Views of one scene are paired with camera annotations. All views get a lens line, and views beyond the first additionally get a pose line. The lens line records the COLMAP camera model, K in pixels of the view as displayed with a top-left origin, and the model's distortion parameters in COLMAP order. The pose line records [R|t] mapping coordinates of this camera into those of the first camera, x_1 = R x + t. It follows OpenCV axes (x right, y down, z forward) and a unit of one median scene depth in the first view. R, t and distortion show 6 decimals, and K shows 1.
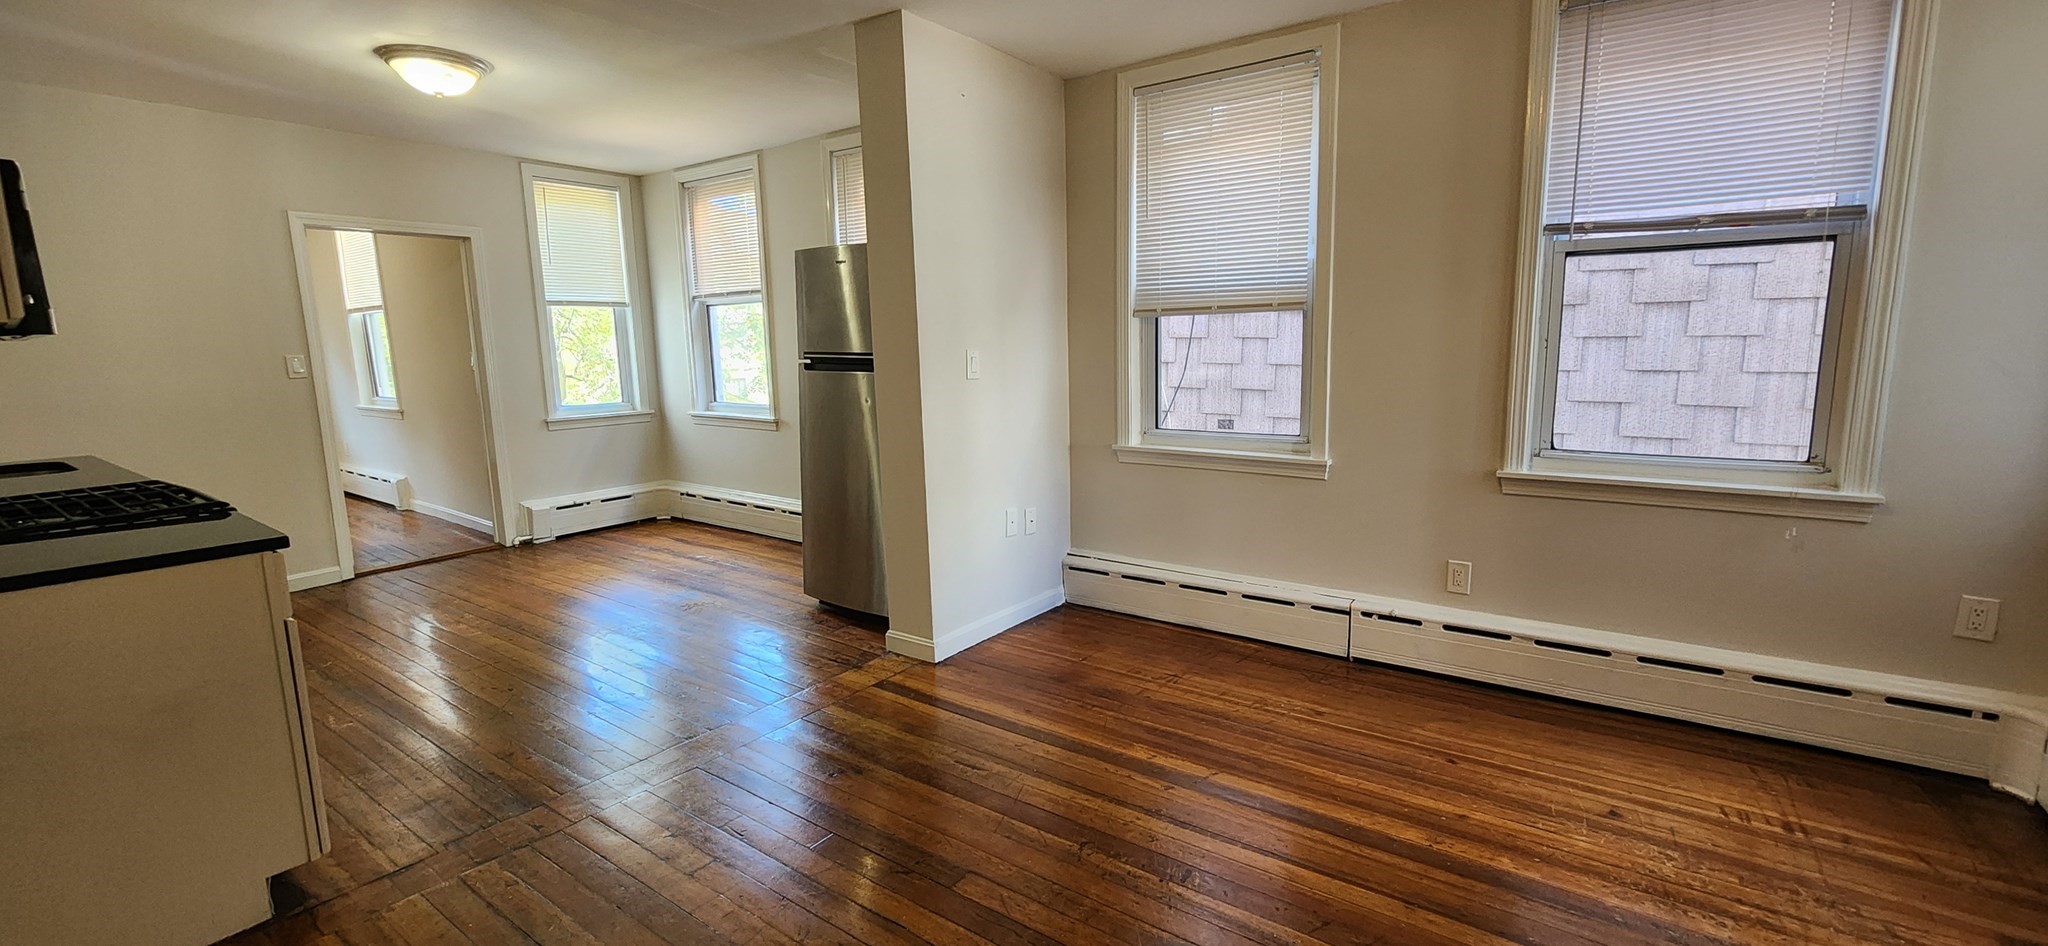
lens RADIAL K [[842.5, 0, 1041.1], [0, 842.5, 473.5], [0, 0, 1]] dist [-0.003878, -0.000541]
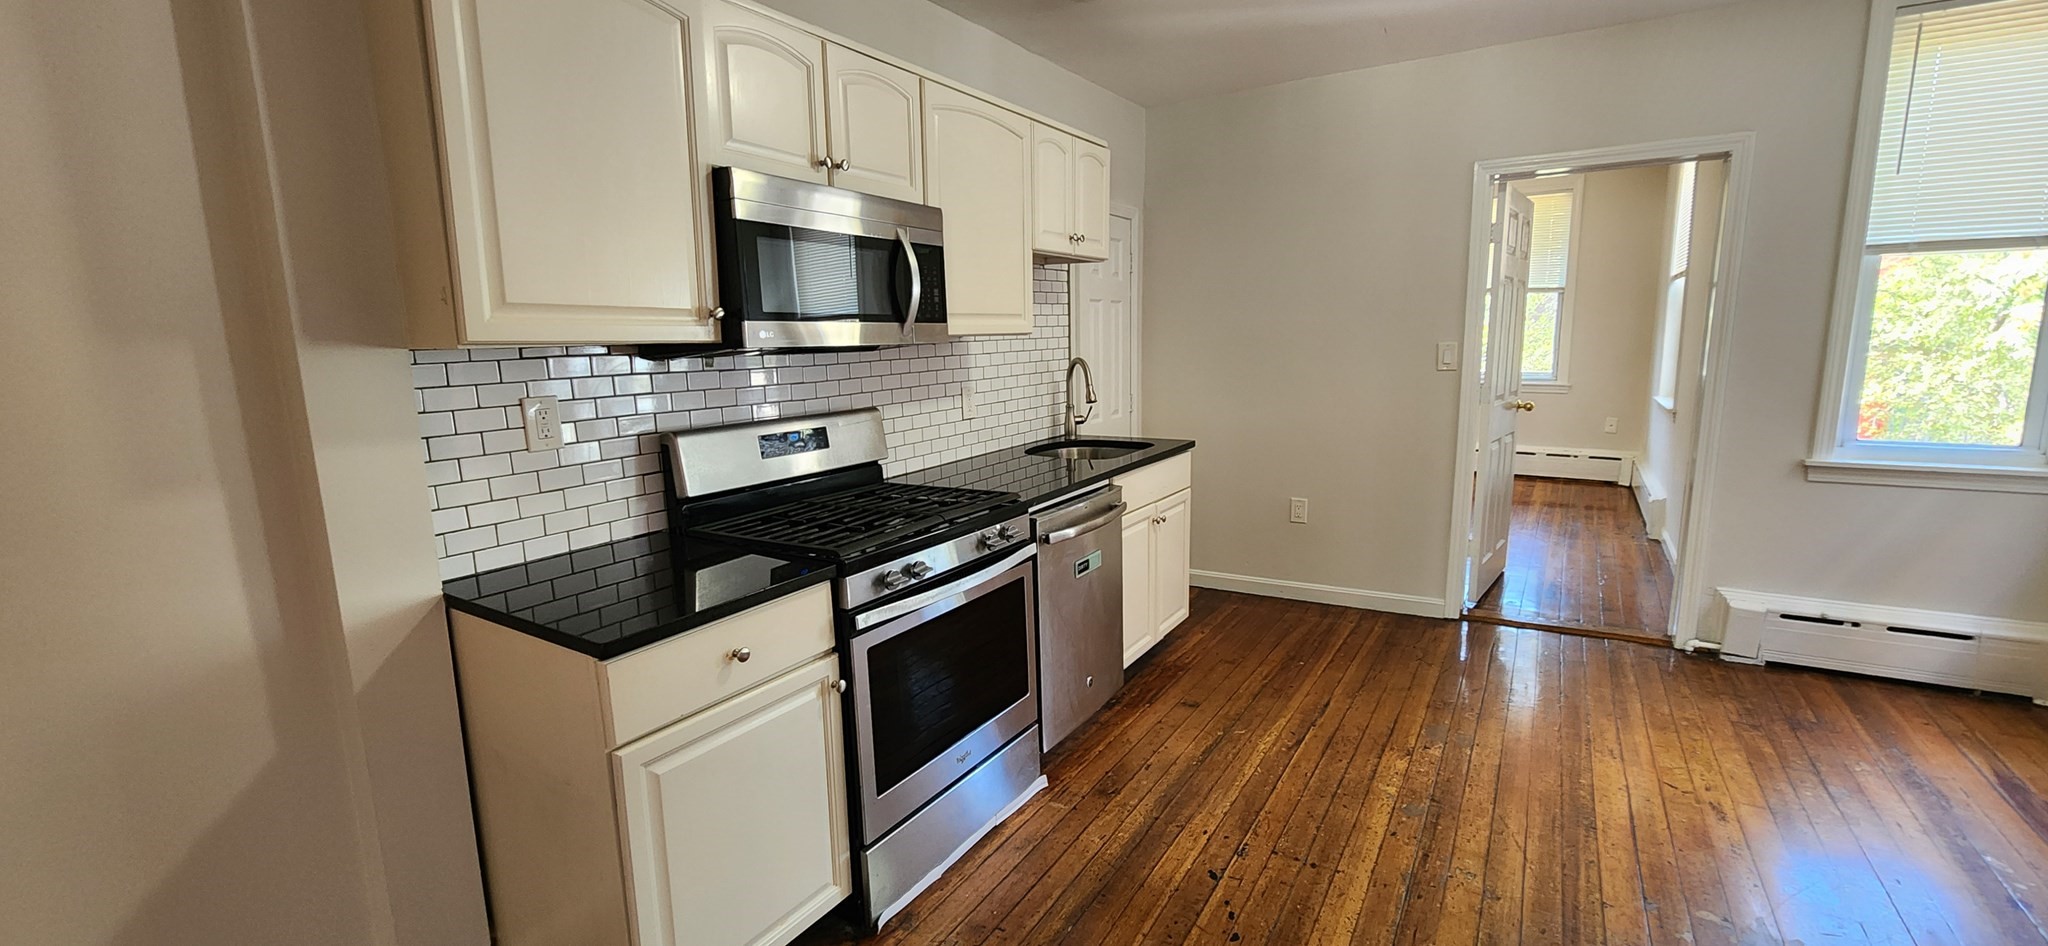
lens RADIAL K [[832.3, 0, 1033.4], [0, 832.3, 470.6], [0, 0, 1]] dist [-0.001655, -0.000508]
pose [[0.064064, 0.178649, -0.981825, -0.123844], [-0.135186, 0.976331, 0.168829, -0.143805], [0.988747, 0.121913, 0.086698, 0.768123]]
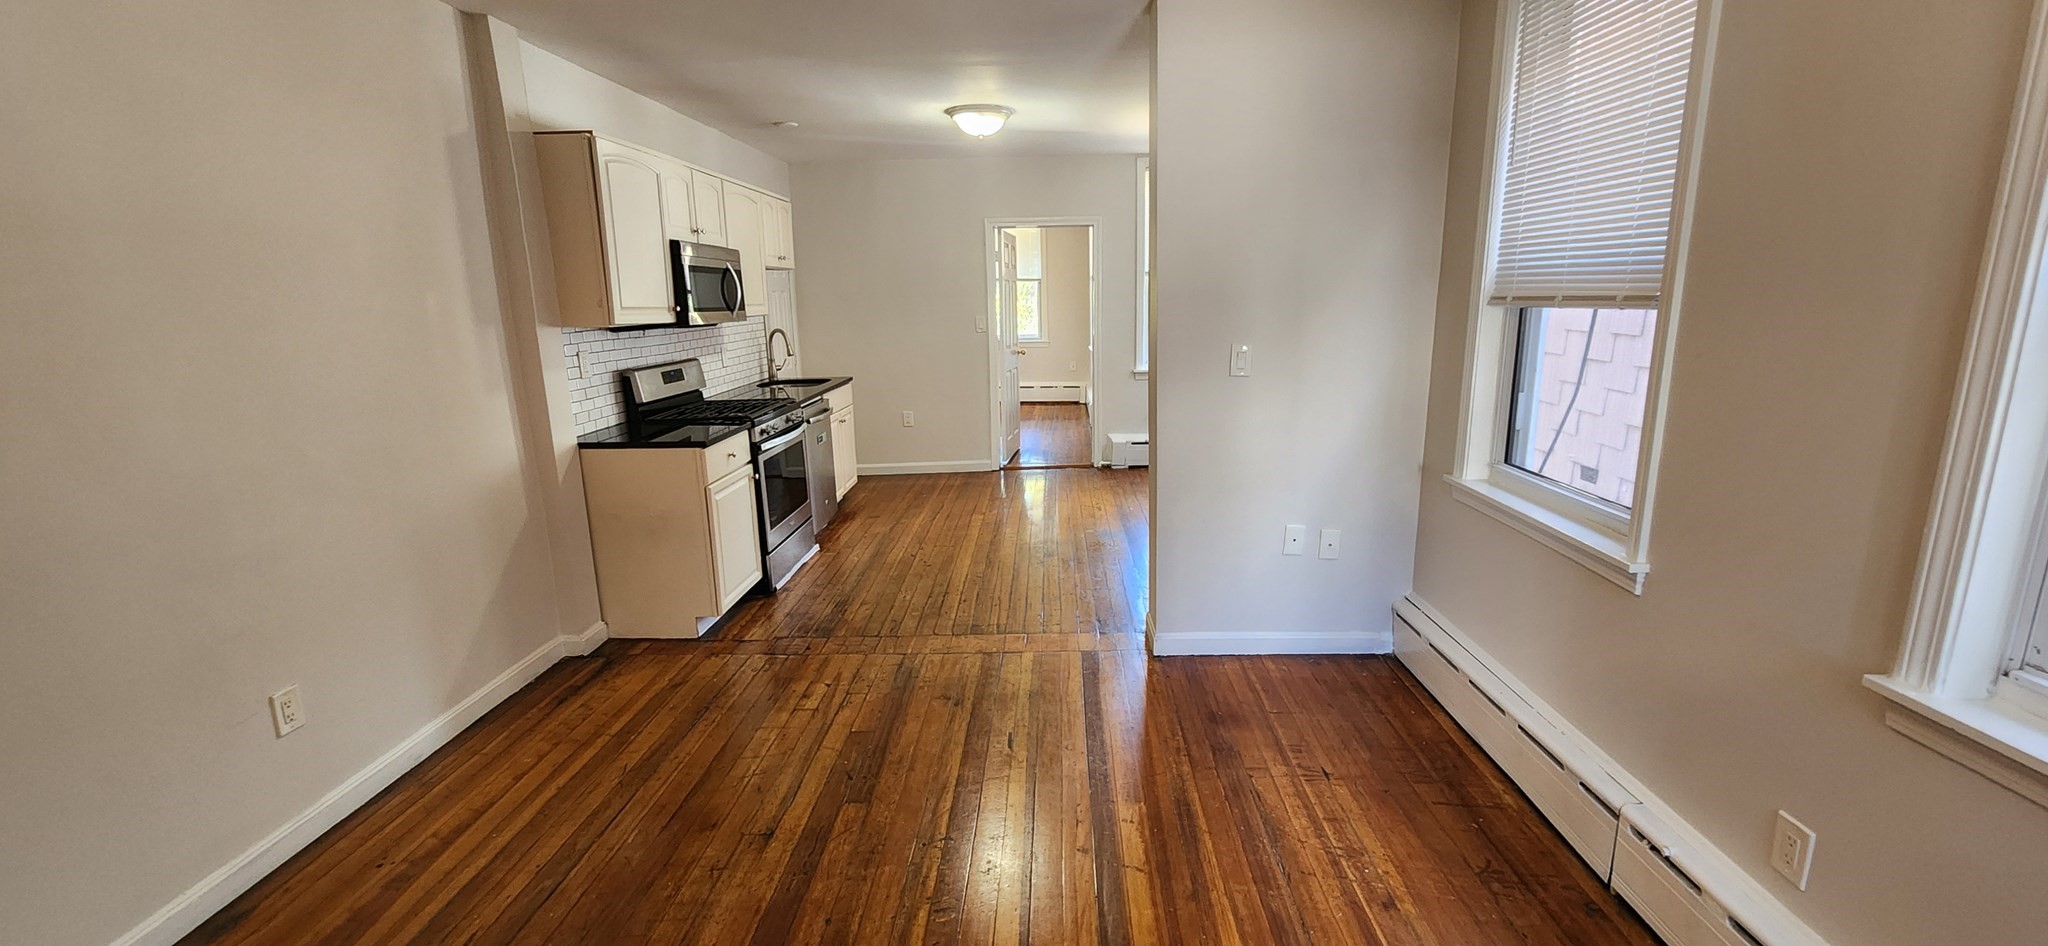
lens RADIAL K [[839.8, 0, 1034.0], [0, 839.8, 473.2], [0, 0, 1]] dist [-0.000500, -0.000084]
pose [[0.562246, 0.178576, -0.807459, 0.599978], [-0.117943, 0.983741, 0.135437, -0.115138], [0.818516, 0.019085, 0.574167, 0.320342]]
